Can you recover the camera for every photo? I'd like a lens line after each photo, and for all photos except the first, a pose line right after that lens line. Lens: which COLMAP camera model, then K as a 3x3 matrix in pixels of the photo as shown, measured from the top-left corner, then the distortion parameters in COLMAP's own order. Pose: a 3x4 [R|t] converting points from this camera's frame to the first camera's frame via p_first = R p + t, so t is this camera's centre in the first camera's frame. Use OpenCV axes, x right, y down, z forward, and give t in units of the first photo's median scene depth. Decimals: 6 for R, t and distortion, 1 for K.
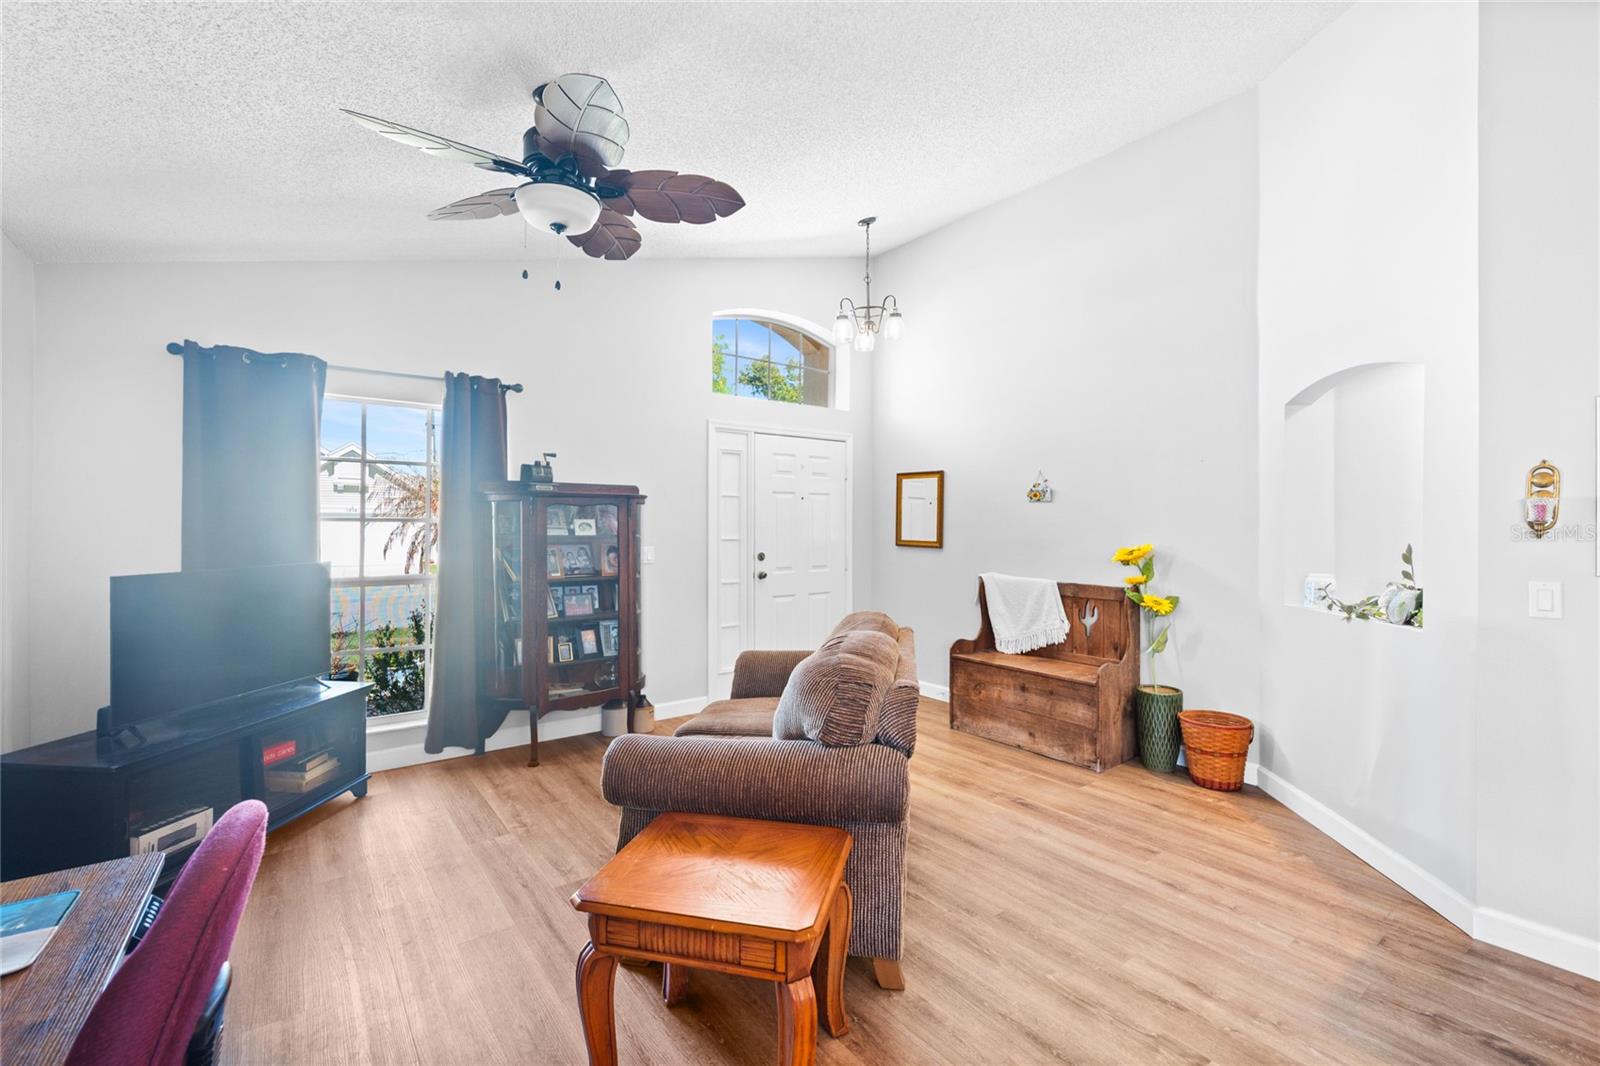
lens RADIAL K [[688.5, 0, 800.0], [0, 688.5, 533.0], [0, 0, 1]] dist [-0.000259, -0.000032]
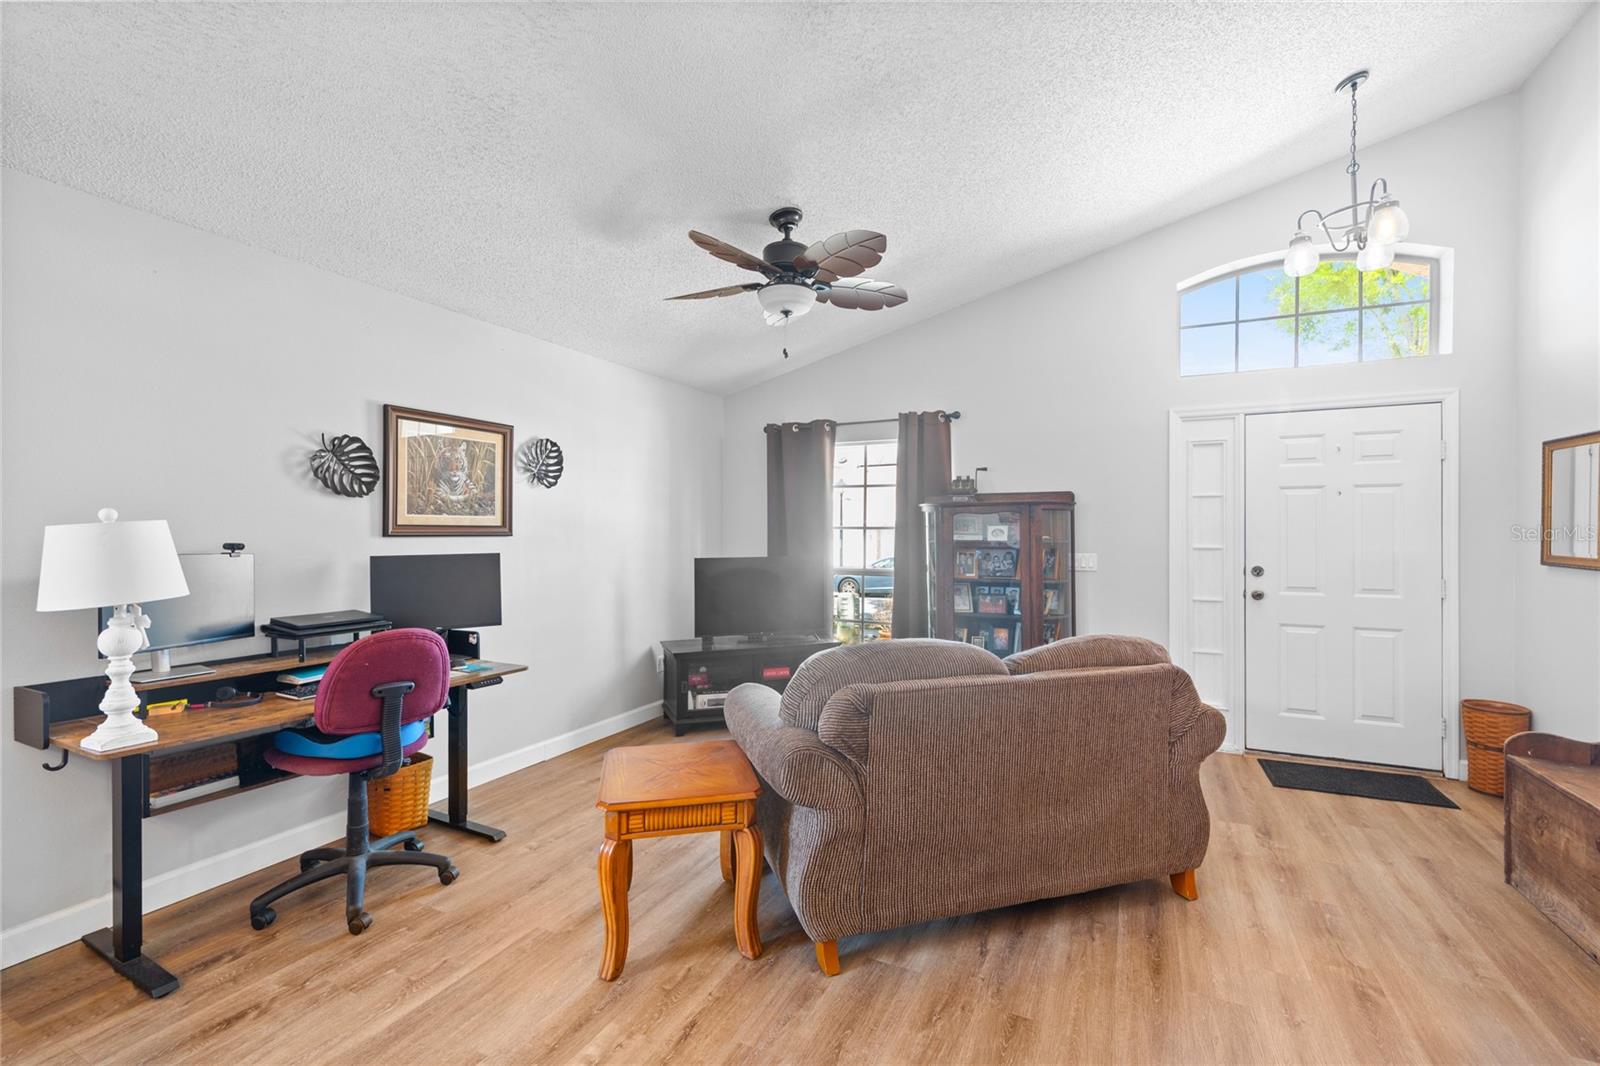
lens RADIAL K [[681.0, 0, 808.1], [0, 681.0, 542.5], [0, 0, 1]] dist [0.000273, -0.000125]
pose [[0.453578, 0.011041, -0.891148, 0.502063], [-0.007654, 0.999935, 0.008493, -0.000859], [0.891184, 0.002968, 0.453633, 0.241075]]
